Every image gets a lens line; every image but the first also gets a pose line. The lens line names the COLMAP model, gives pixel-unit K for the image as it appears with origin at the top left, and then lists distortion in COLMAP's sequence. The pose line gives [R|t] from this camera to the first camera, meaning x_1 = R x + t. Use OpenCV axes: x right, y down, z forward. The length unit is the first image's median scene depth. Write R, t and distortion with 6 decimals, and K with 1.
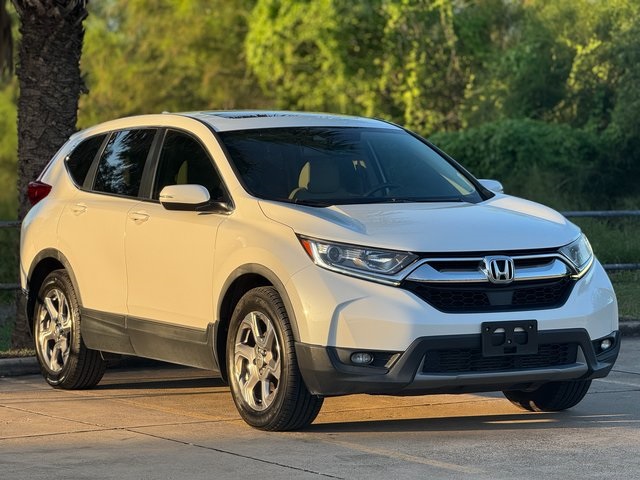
lens RADIAL K [[2286.7, 0, 317.4], [0, 2286.7, 237.8], [0, 0, 1]] dist [0.249924, 0.000000]
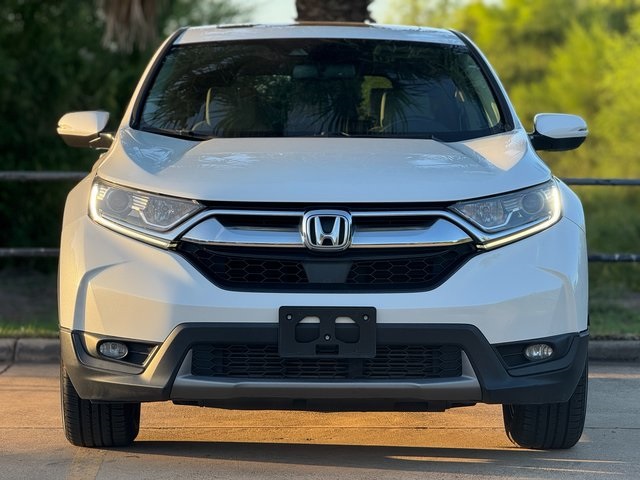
lens RADIAL K [[2286.7, 0, 309.3], [0, 2286.7, 228.7], [0, 0, 1]] dist [0.249924, 0.000000]
pose [[0.886581, 0.029985, -0.461601, 0.386252], [-0.032118, 0.999479, 0.003236, 0.011368], [0.461457, 0.011956, 0.887082, 0.399127]]
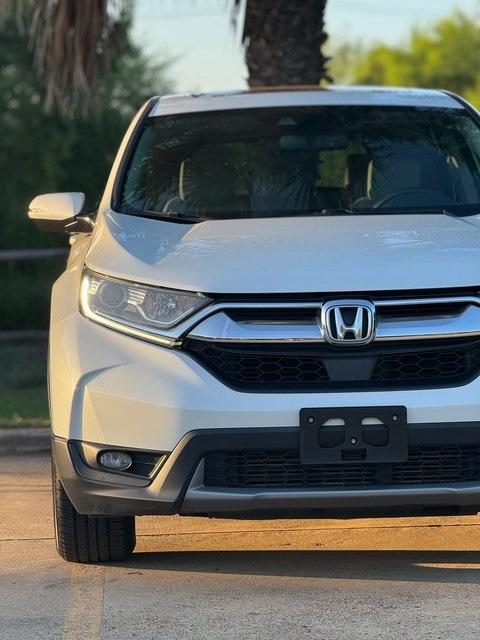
lens RADIAL K [[2286.7, 0, 252.0], [0, 2286.7, 311.9], [0, 0, 1]] dist [0.249924, 0.000000]
pose [[0.896949, 0.009679, -0.442028, 0.327103], [-0.001714, 0.999829, 0.018415, -0.000193], [0.442131, -0.015760, 0.896812, 0.439301]]
